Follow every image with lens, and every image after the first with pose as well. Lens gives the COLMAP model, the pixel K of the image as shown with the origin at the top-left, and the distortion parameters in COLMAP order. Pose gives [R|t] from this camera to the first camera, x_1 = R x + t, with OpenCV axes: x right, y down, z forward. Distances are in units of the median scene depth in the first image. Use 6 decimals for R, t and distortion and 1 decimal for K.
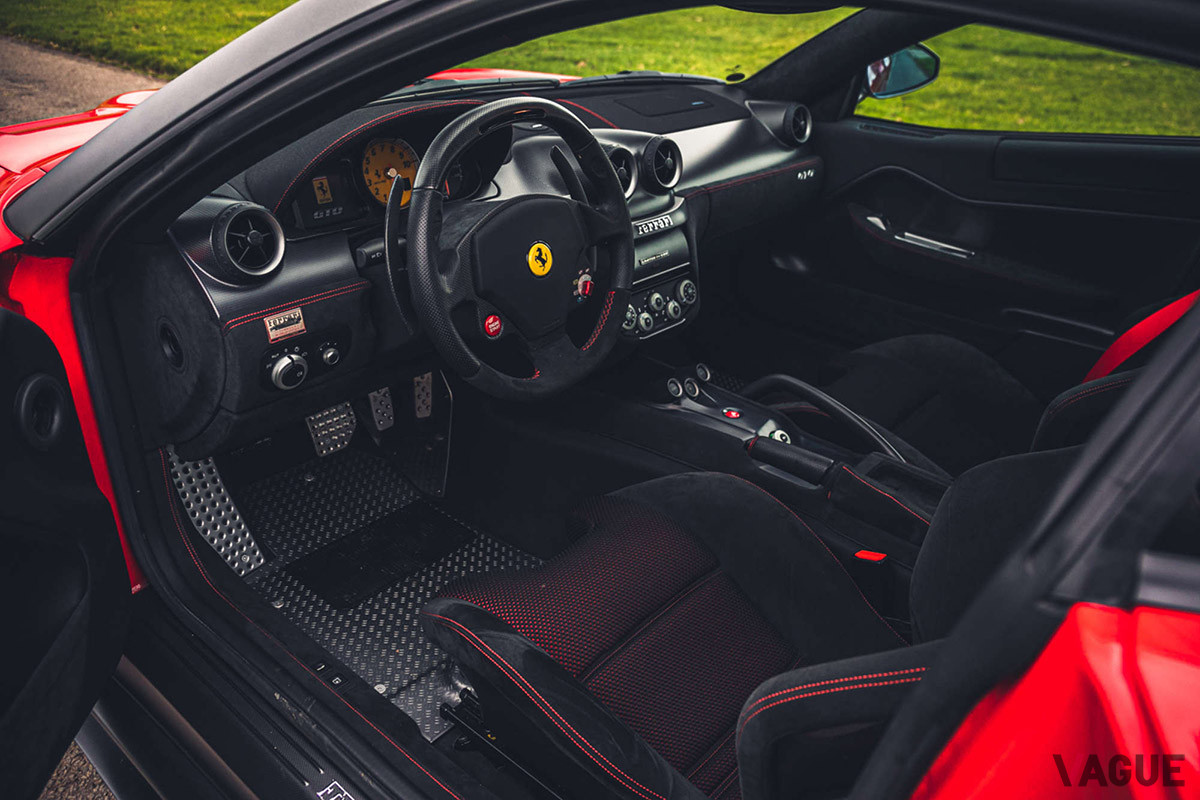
lens RADIAL K [[962.2, 0, 596.0], [0, 962.2, 401.6], [0, 0, 1]] dist [0.004532, -0.000256]
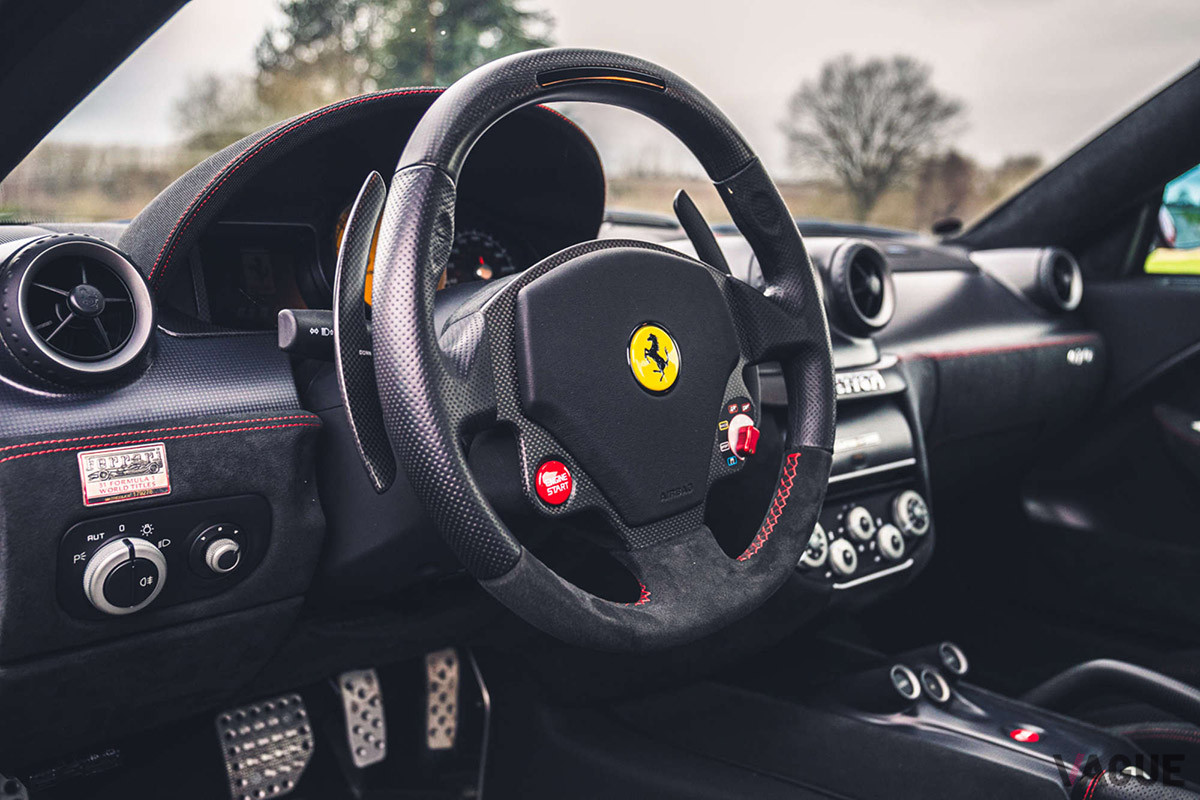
lens RADIAL K [[1201.2, 0, 608.6], [0, 1201.2, 399.3], [0, 0, 1]] dist [-0.013713, 0.000000]
pose [[0.996316, -0.006493, -0.085512, -0.022002], [-0.021222, 0.947450, -0.319199, 0.052081], [0.083091, 0.319838, 0.943822, 0.322055]]
